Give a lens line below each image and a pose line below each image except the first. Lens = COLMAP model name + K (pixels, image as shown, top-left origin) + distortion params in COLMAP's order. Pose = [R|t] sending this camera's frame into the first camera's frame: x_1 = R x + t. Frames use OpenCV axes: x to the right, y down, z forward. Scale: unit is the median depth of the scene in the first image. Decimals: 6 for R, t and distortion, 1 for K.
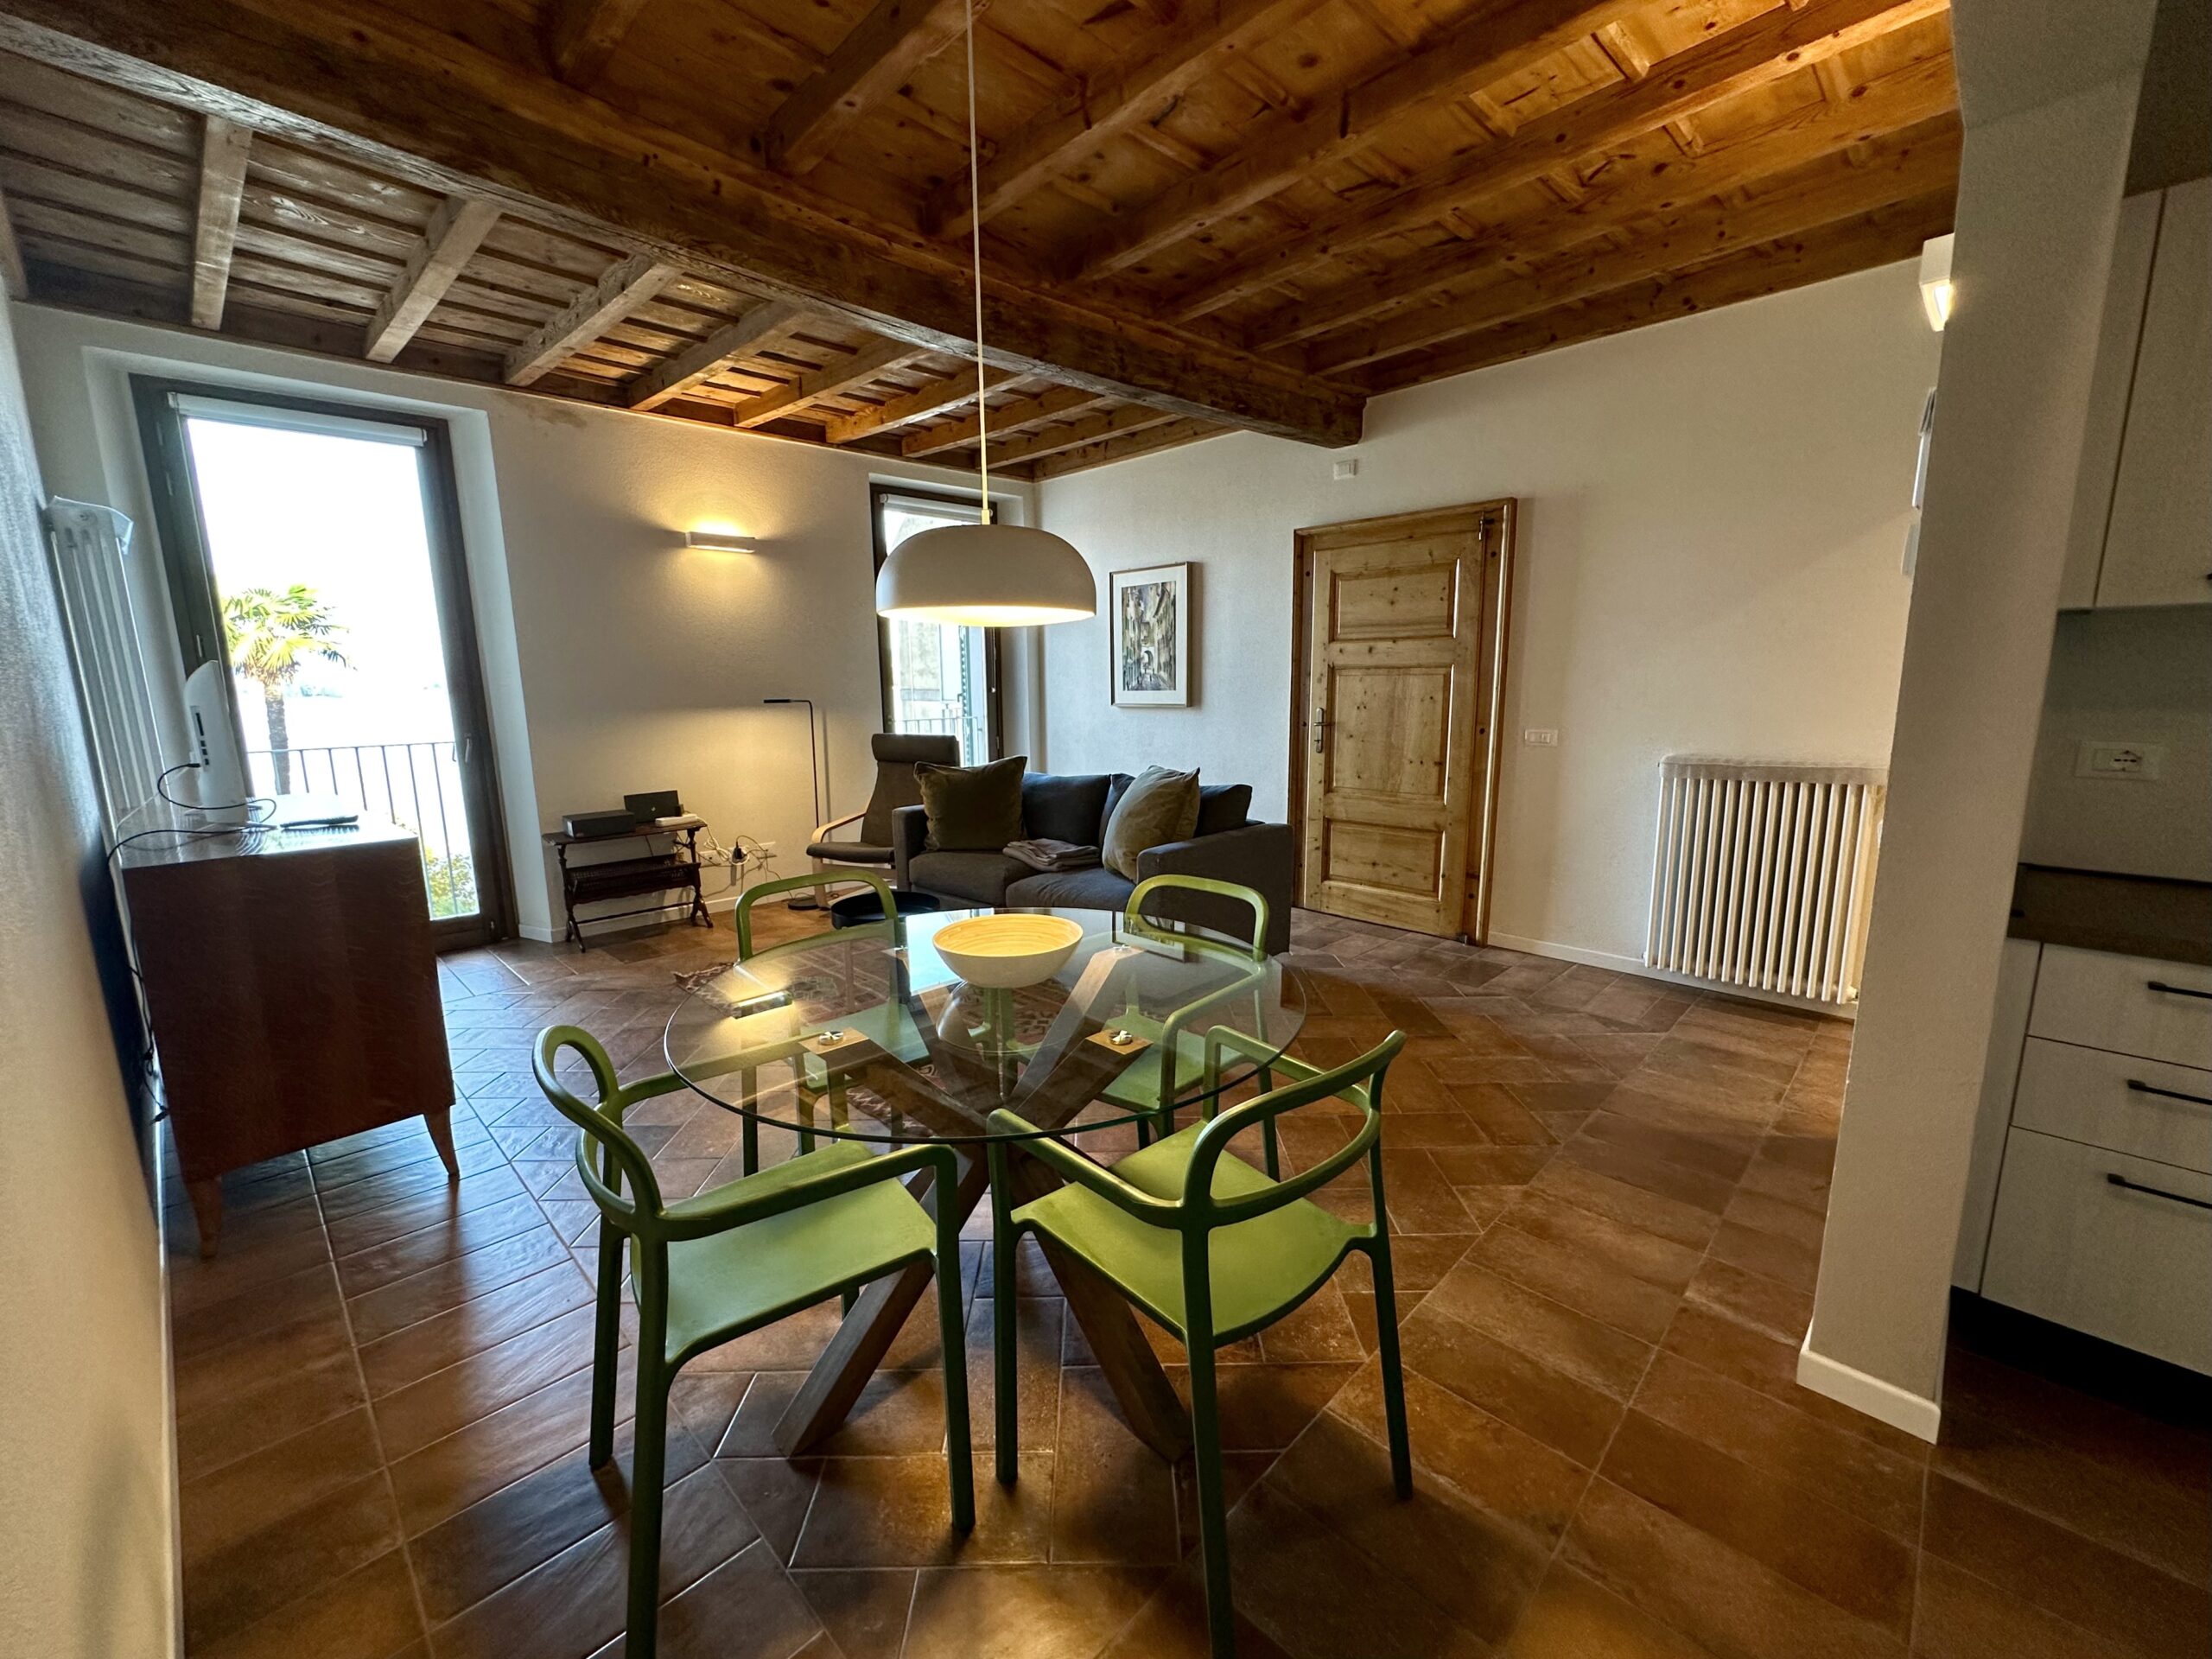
lens RADIAL K [[888.7, 0, 1106.0], [0, 888.7, 829.5], [0, 0, 1]] dist [0.001882, 0.000287]
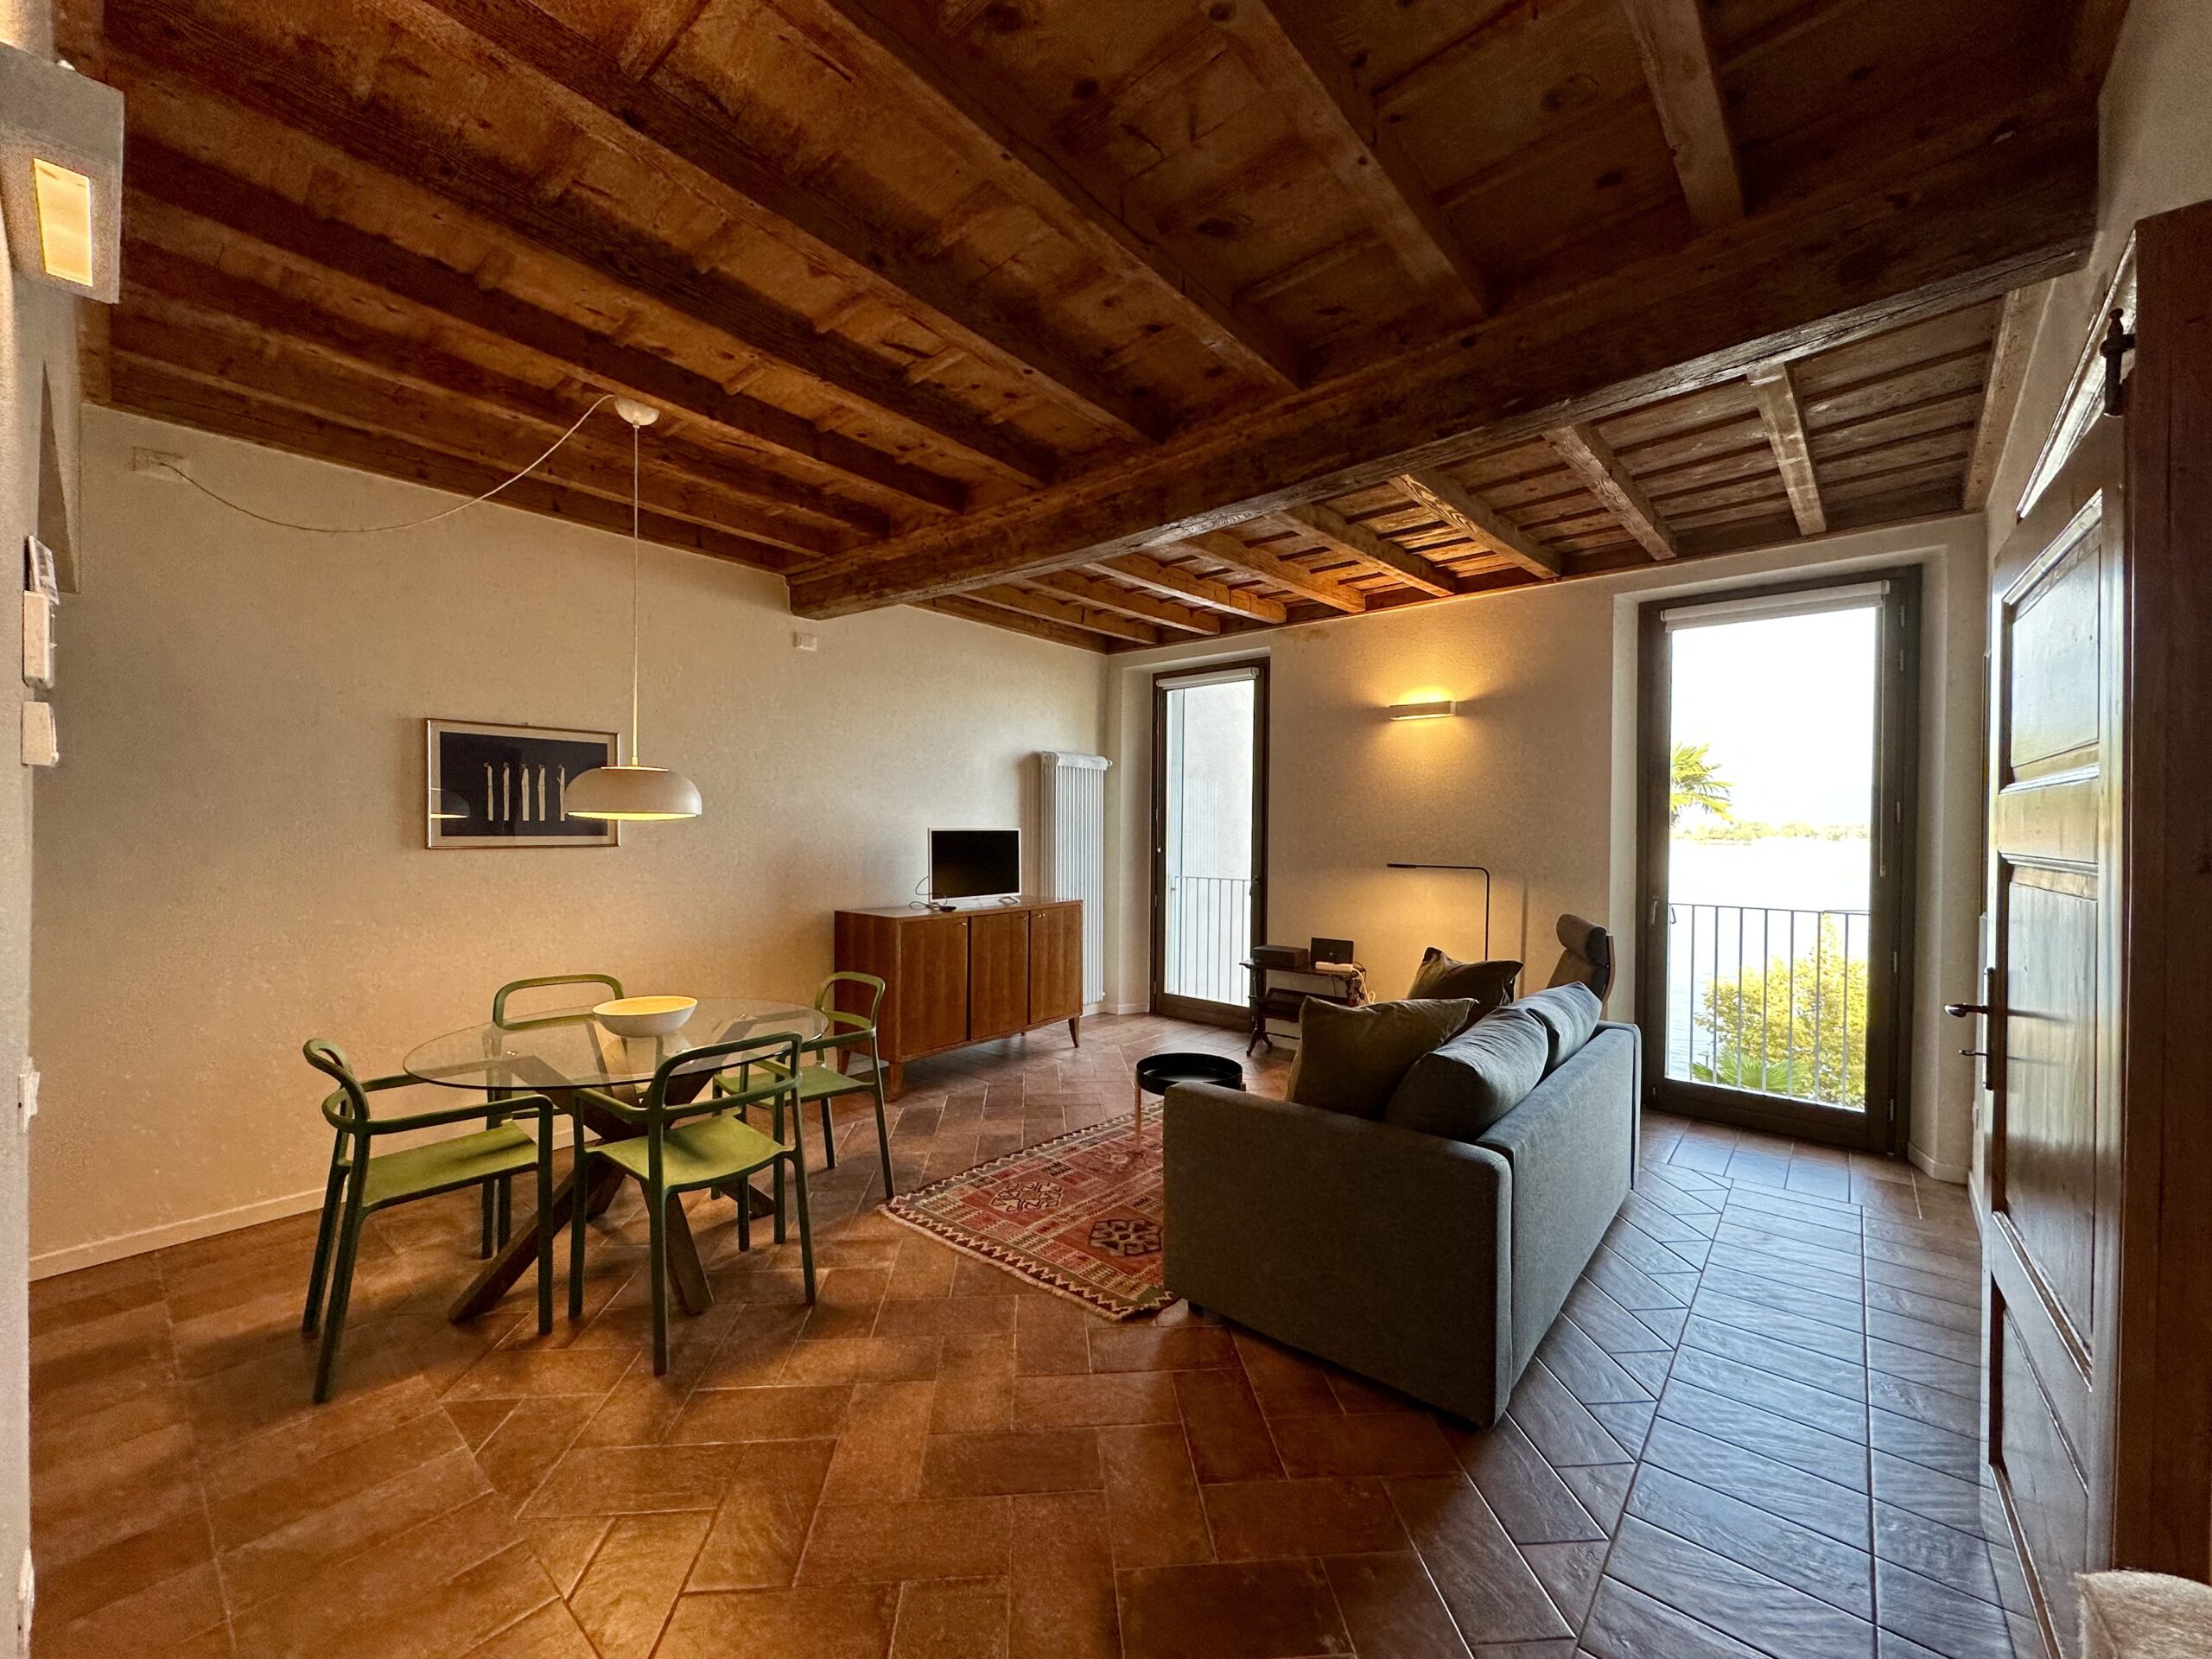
lens RADIAL K [[880.7, 0, 1106.5], [0, 880.7, 831.6], [0, 0, 1]] dist [-0.001599, 0.000075]
pose [[0.071795, 0.017972, -0.997257, 0.580482], [-0.181030, 0.983466, 0.004690, -0.131195], [0.980854, 0.180197, 0.073862, 0.620693]]
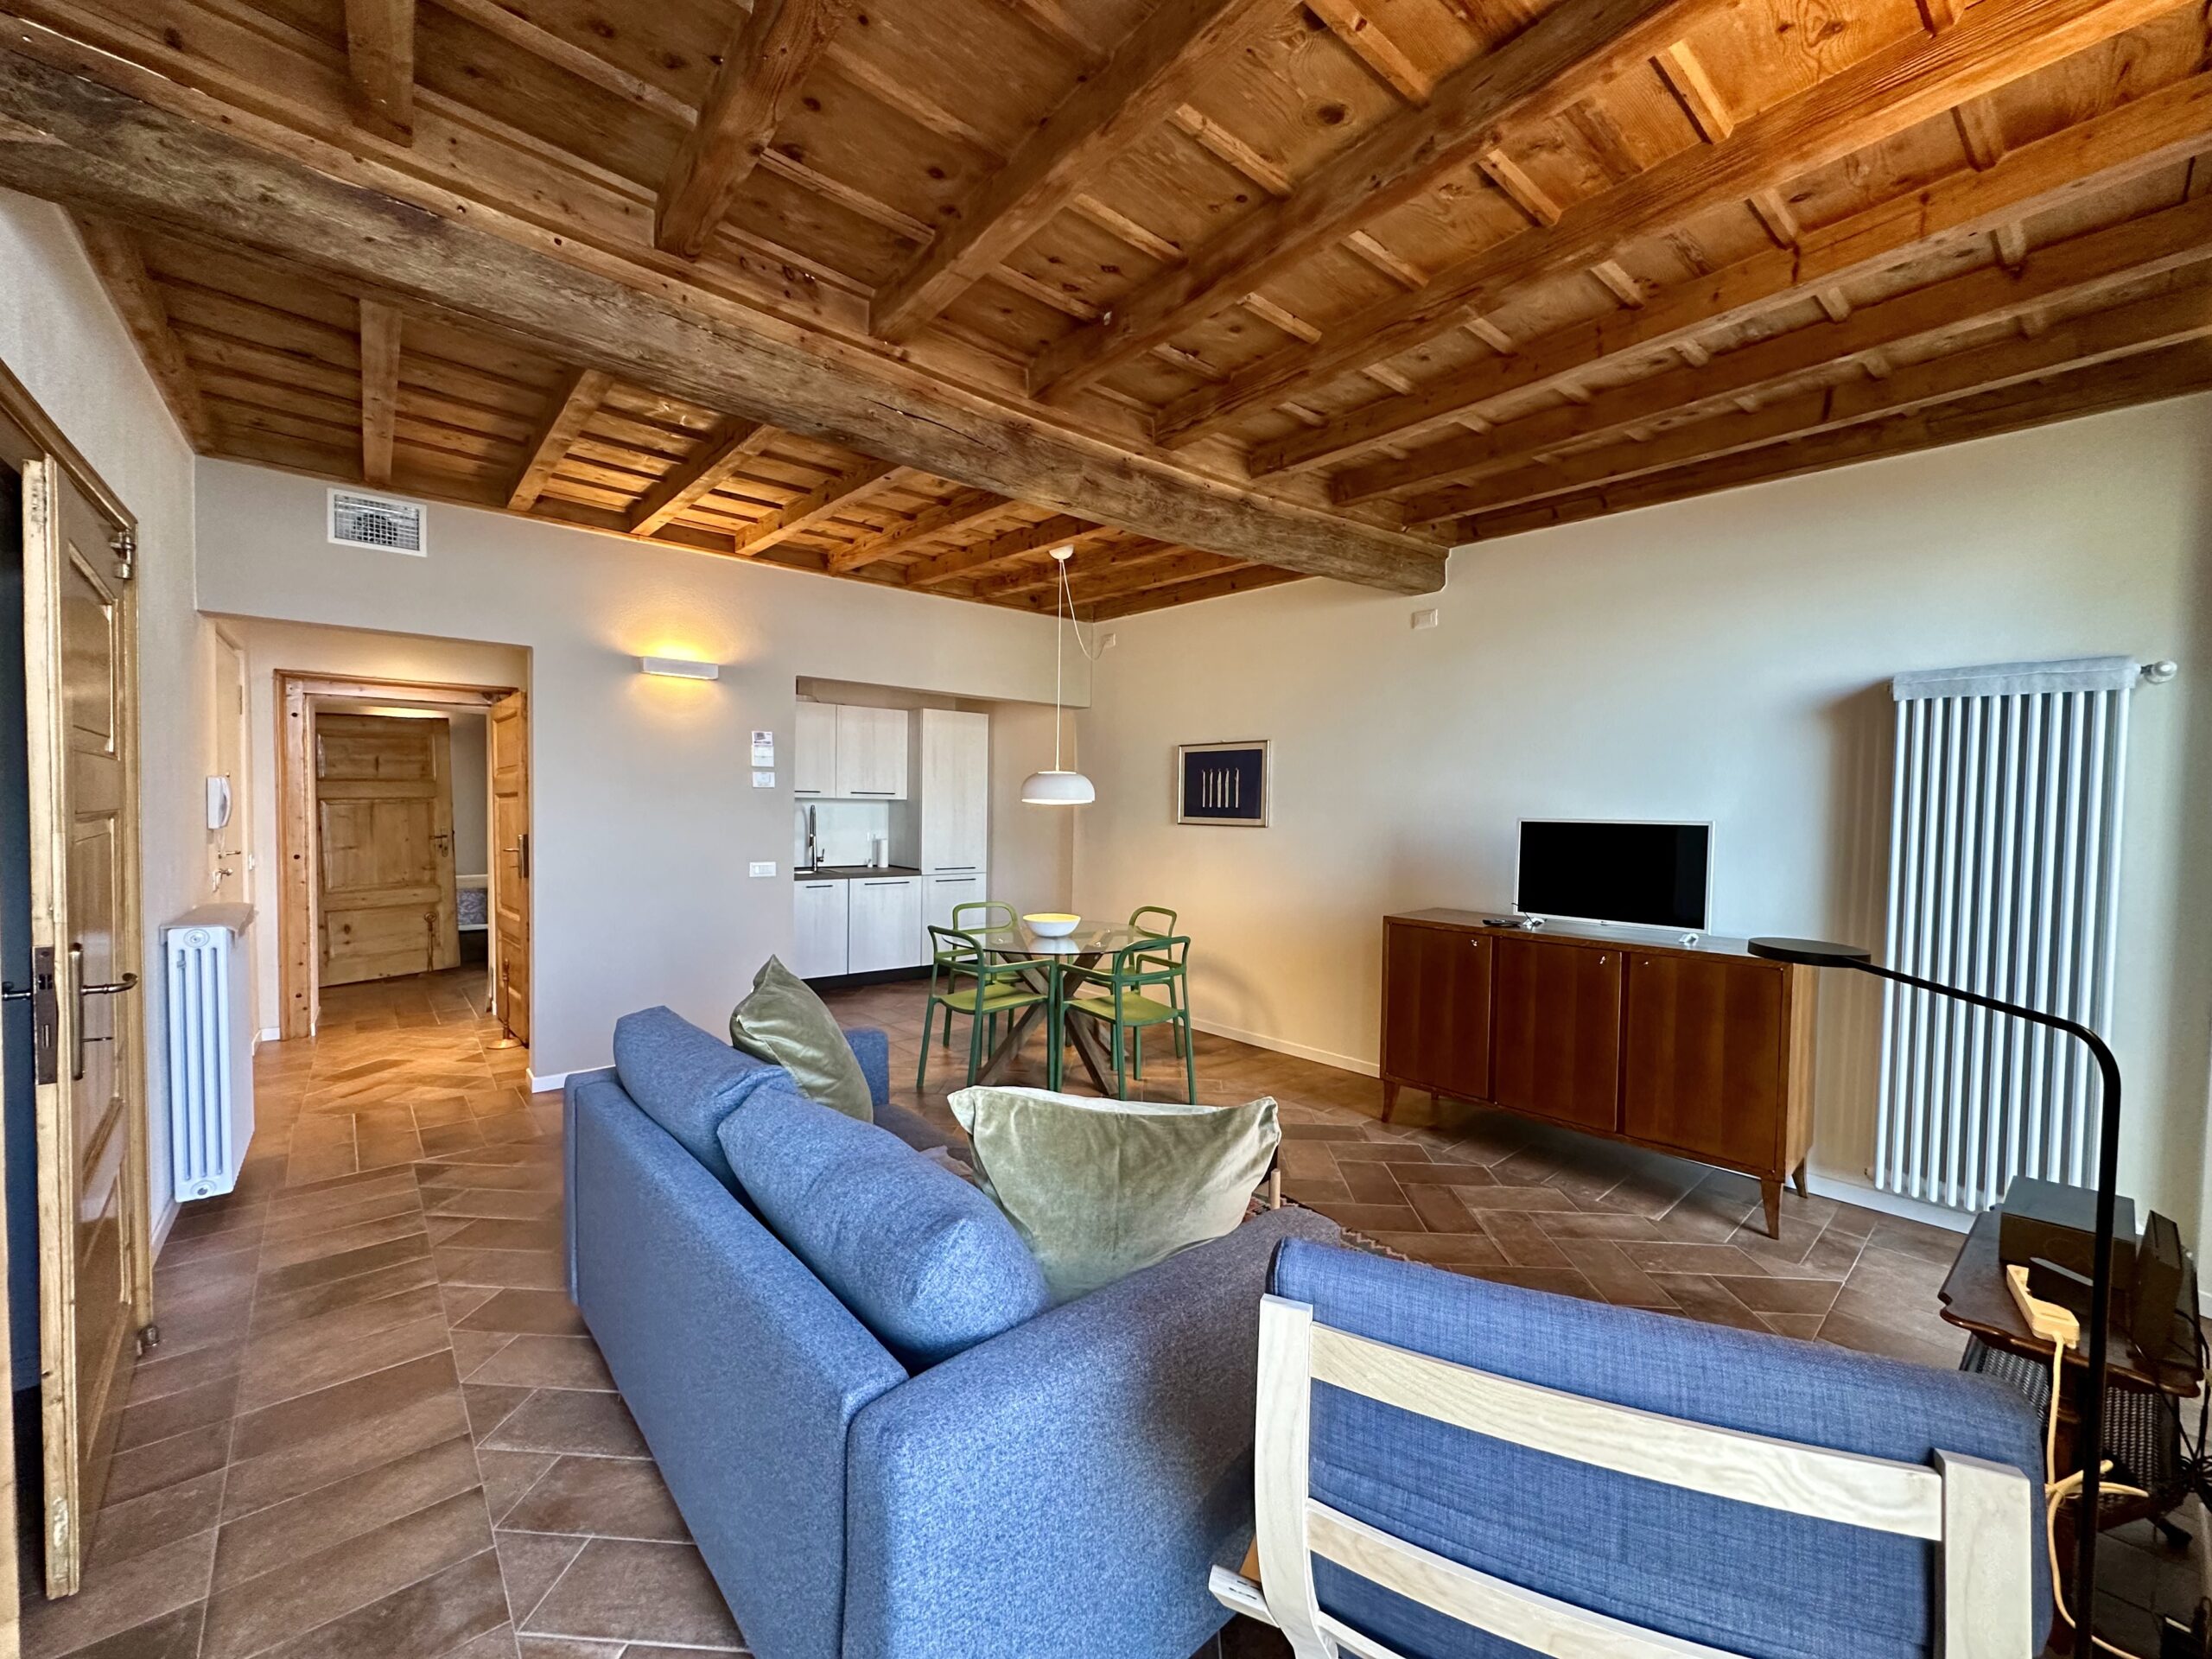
lens RADIAL K [[880.7, 0, 1106.5], [0, 880.7, 831.6], [0, 0, 1]] dist [-0.001599, 0.000075]
pose [[-0.997324, -0.008092, 0.072665, -0.174333], [0.006649, 0.979701, 0.200353, -0.244584], [-0.072811, 0.200300, -0.977025, 1.313080]]
